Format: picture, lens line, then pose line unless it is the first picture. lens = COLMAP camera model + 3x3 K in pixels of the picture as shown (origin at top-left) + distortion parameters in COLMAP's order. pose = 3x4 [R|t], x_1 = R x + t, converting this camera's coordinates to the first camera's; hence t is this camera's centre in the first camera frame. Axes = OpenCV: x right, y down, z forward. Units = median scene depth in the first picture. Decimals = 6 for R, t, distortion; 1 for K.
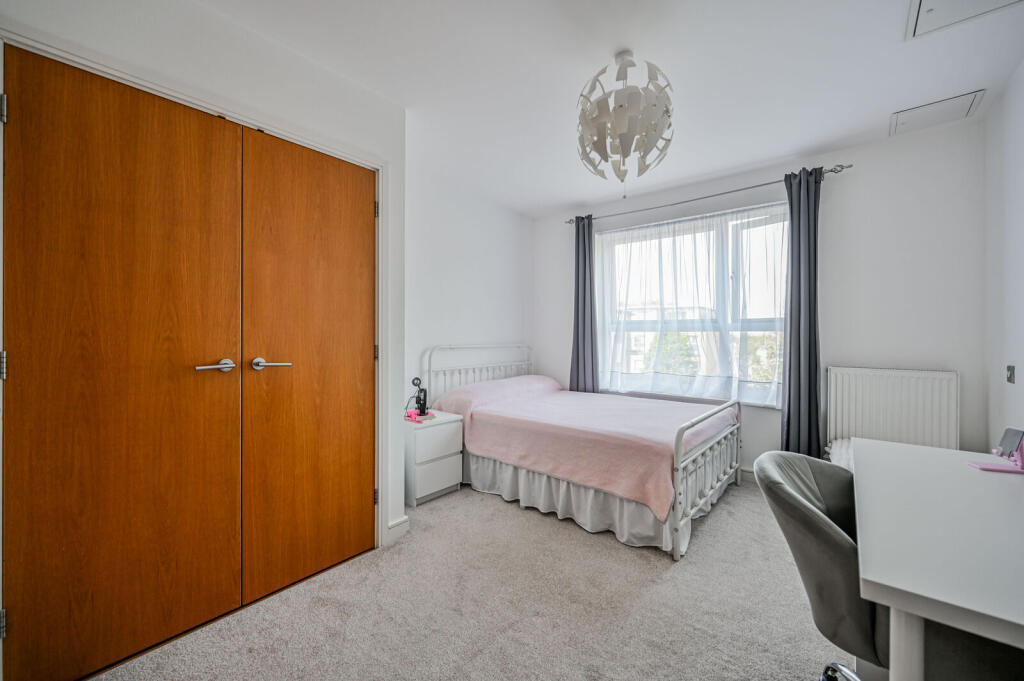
lens RADIAL K [[399.4, 0, 512.5], [0, 399.4, 332.2], [0, 0, 1]] dist [-0.000398, -0.000095]
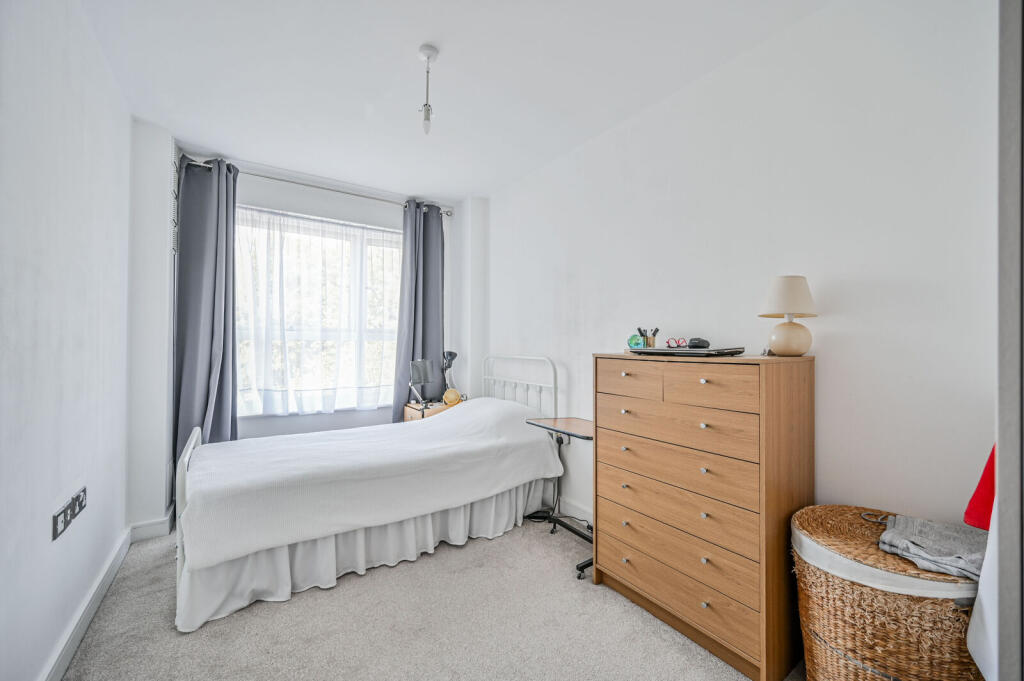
lens RADIAL K [[414.0, 0, 512.0], [0, 414.0, 340.5], [0, 0, 1]] dist [-0.000341, -0.000022]
pose [[0.276751, 0.005820, 0.960924, -0.389996], [-0.007565, 0.999964, -0.003878, -0.002589], [-0.960912, -0.006196, 0.276785, 0.328964]]
